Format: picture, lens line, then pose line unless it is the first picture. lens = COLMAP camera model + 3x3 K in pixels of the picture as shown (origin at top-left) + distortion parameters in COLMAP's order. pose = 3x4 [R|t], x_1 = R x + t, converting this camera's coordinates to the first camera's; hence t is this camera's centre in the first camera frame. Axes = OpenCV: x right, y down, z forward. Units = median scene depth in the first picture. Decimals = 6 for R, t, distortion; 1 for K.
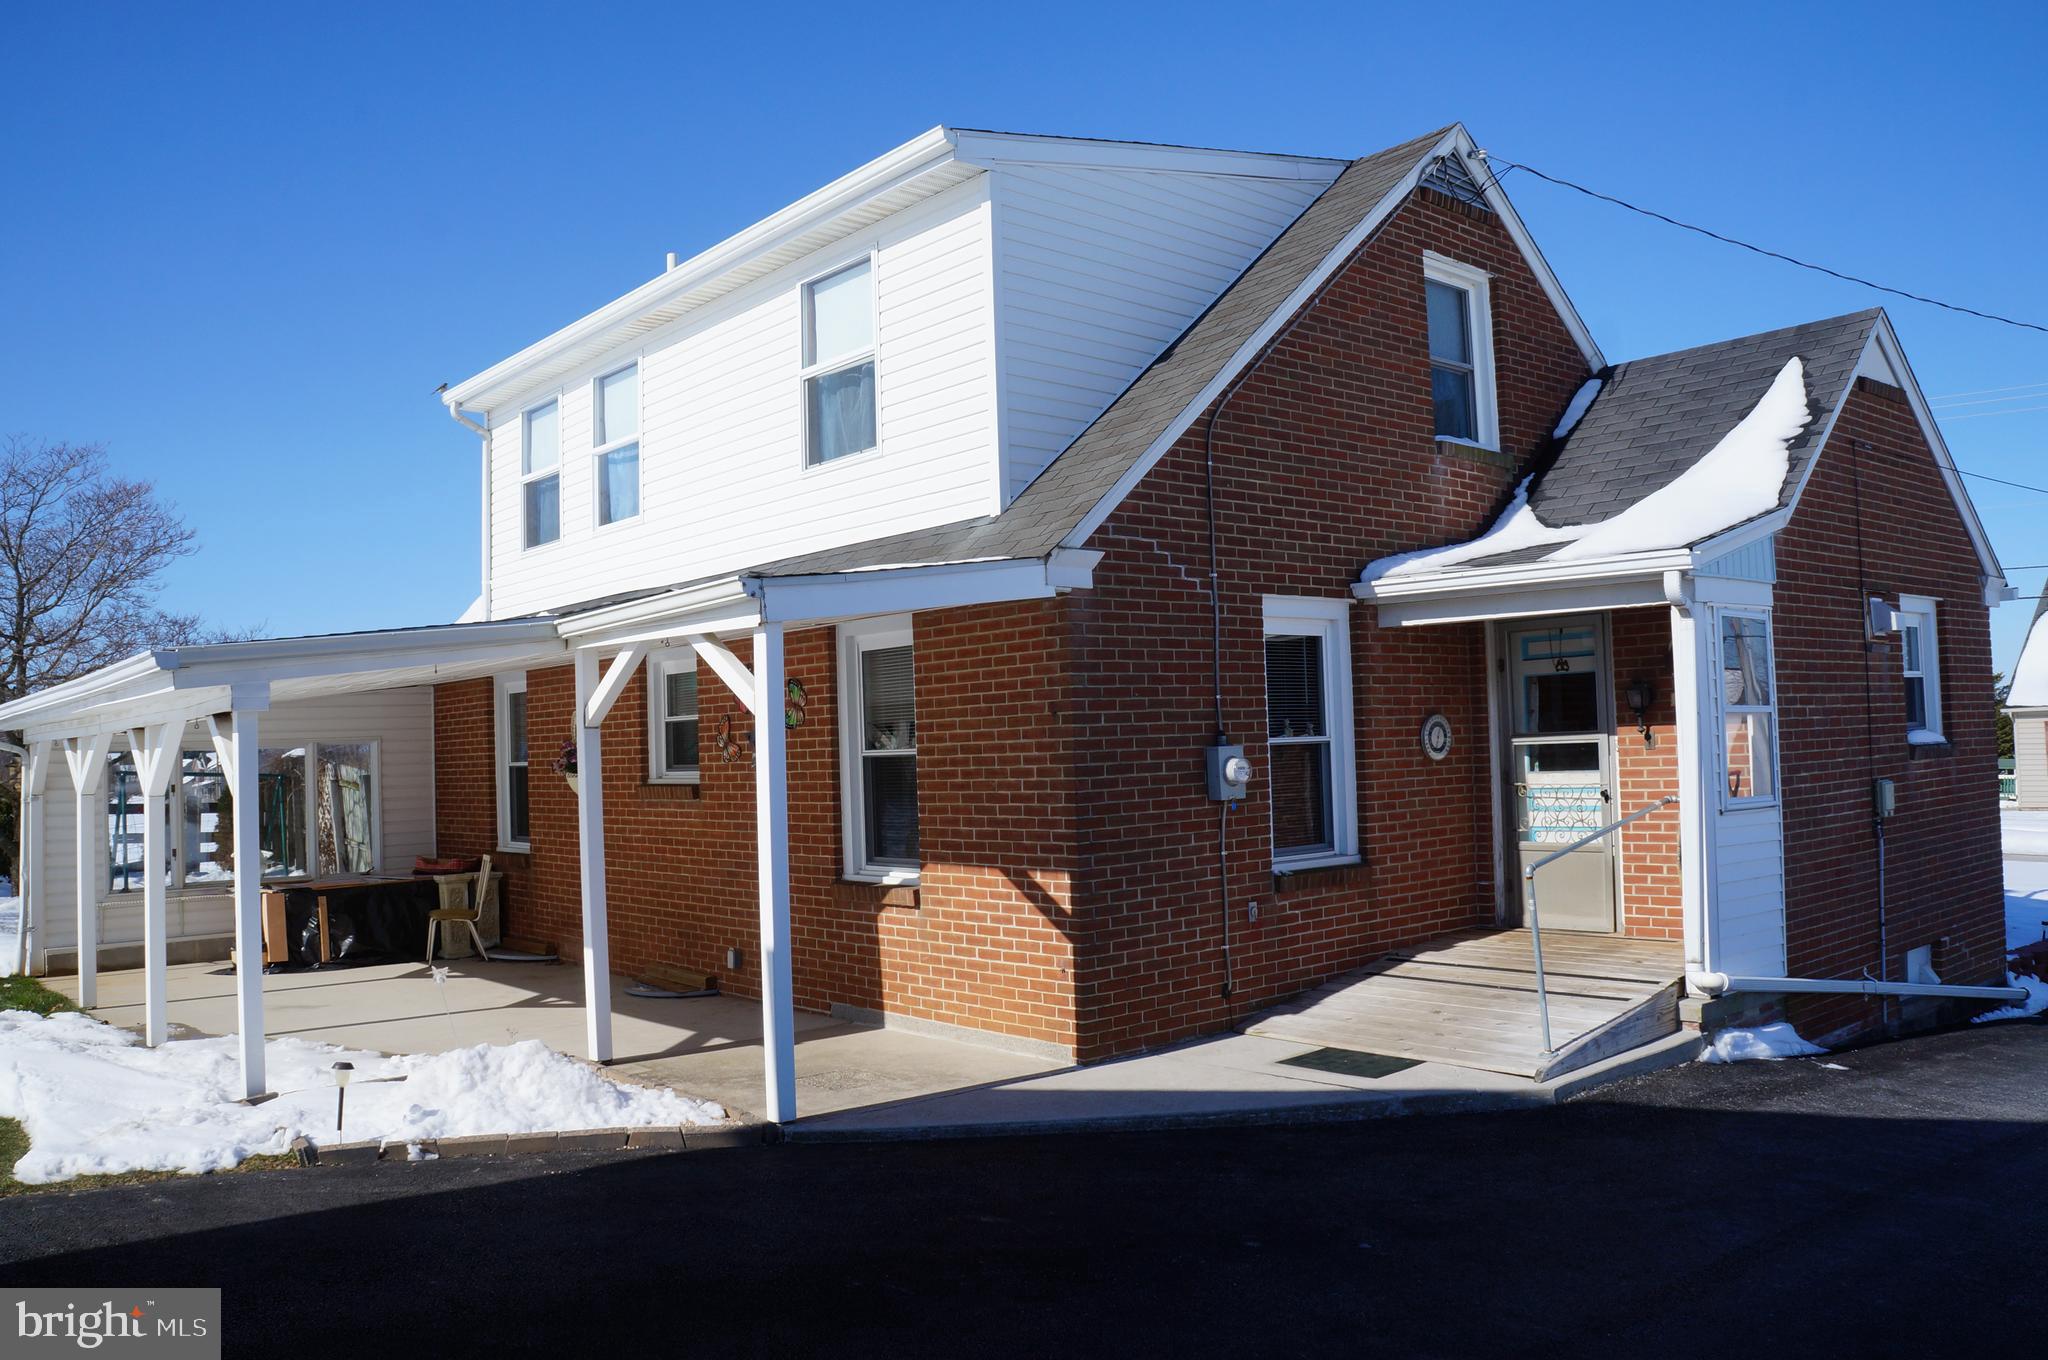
lens RADIAL K [[1623.0, 0, 1023.2], [0, 1623.0, 654.5], [0, 0, 1]] dist [-0.200415, 0.184514]
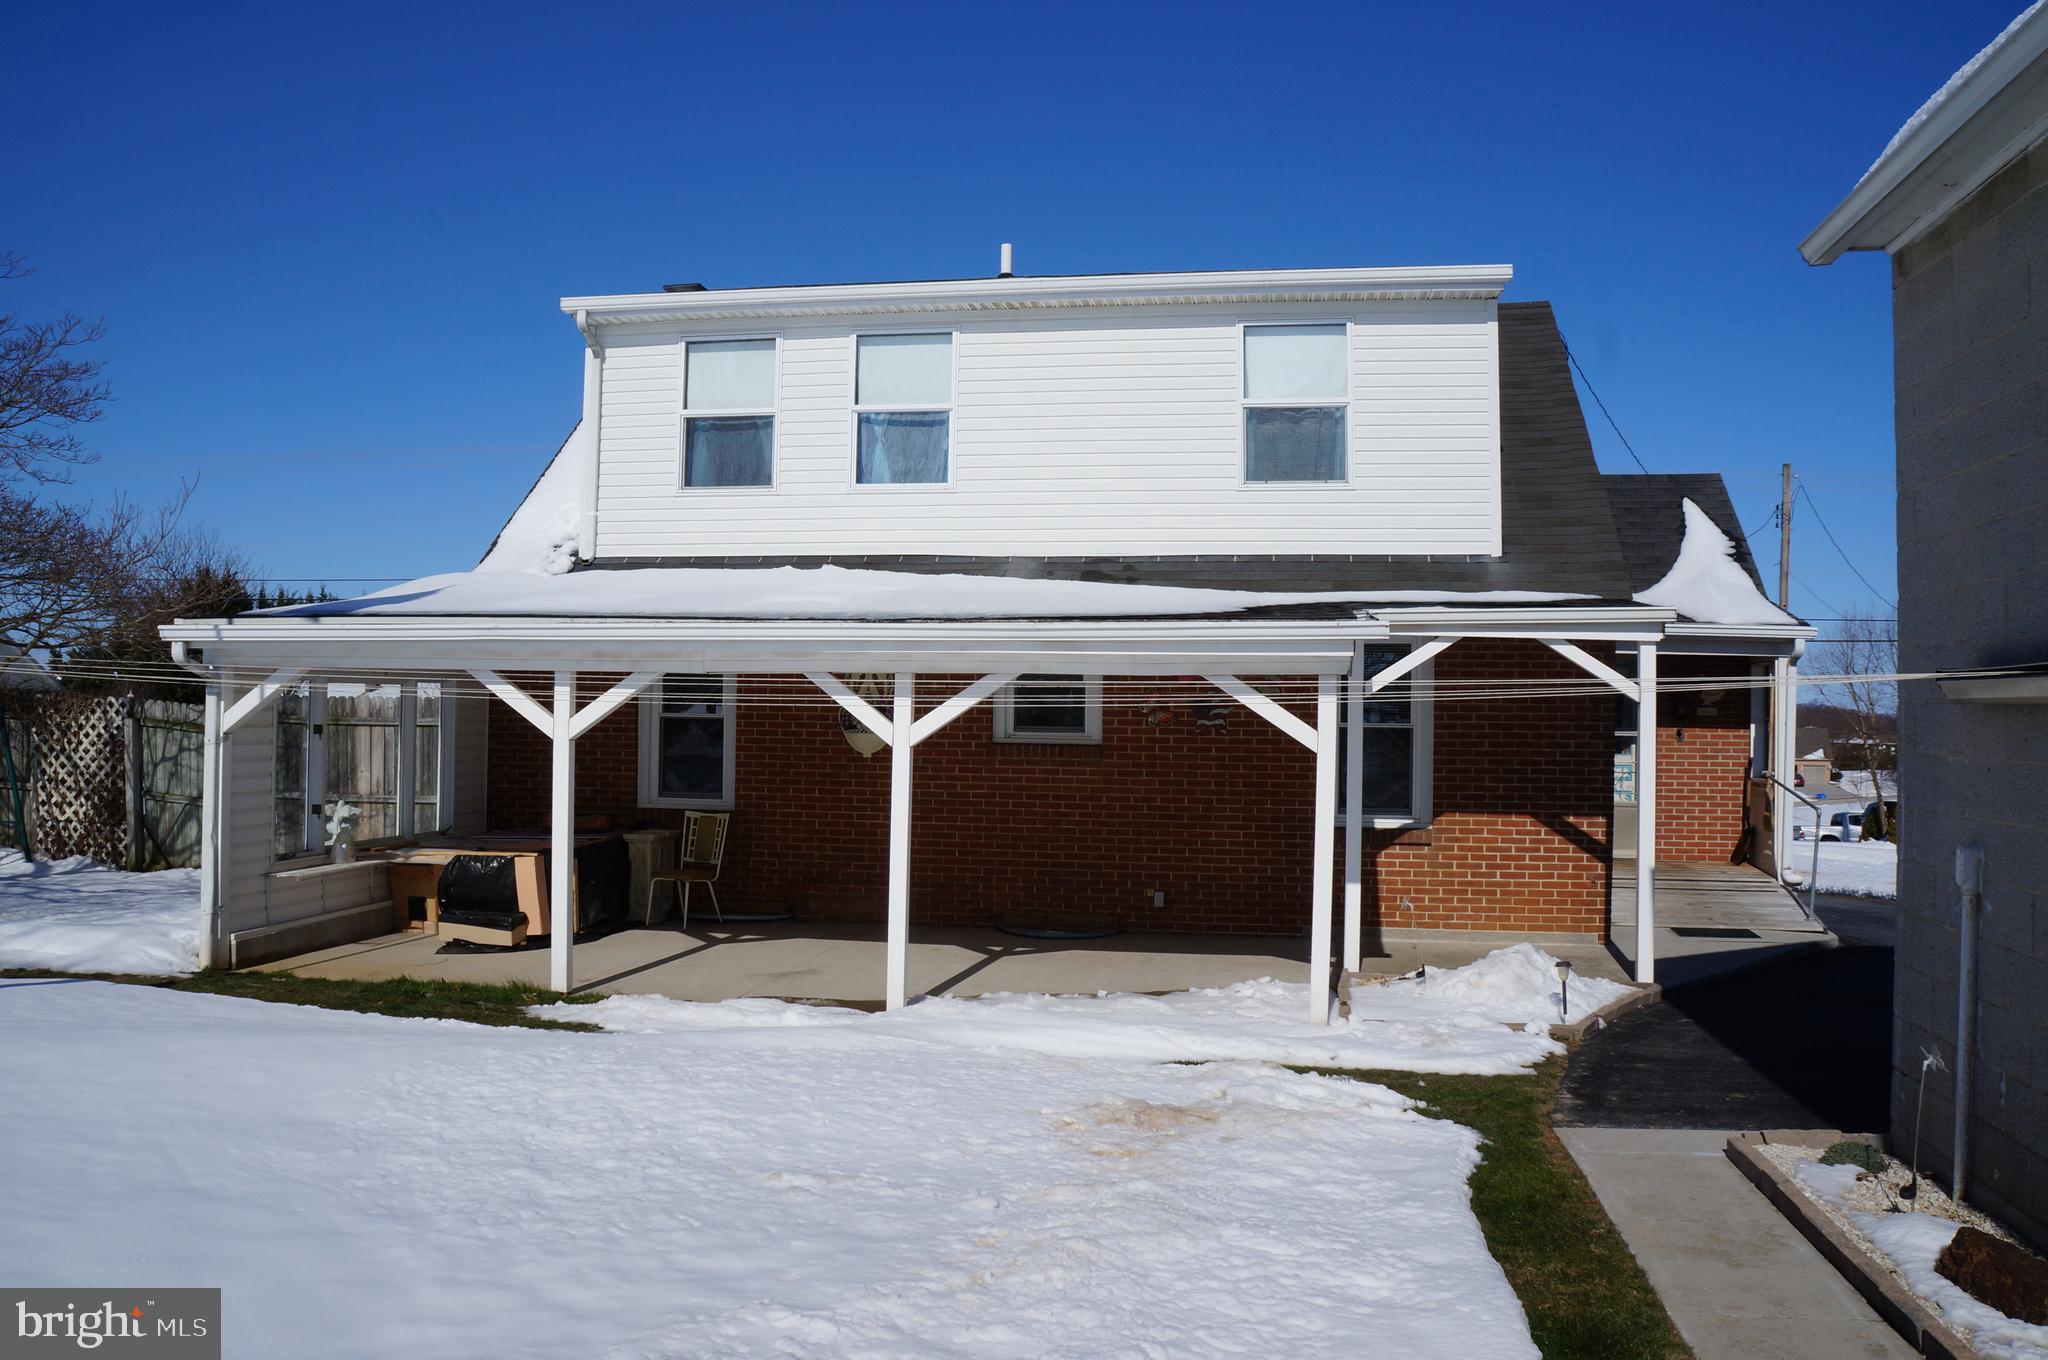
lens RADIAL K [[1623.0, 0, 1023.2], [0, 1623.0, 654.5], [0, 0, 1]] dist [-0.200415, 0.184514]
pose [[0.763950, 0.064630, 0.642031, -1.142140], [-0.077298, 0.996973, -0.008384, 0.037526], [-0.640629, -0.043223, 0.766633, 0.211692]]
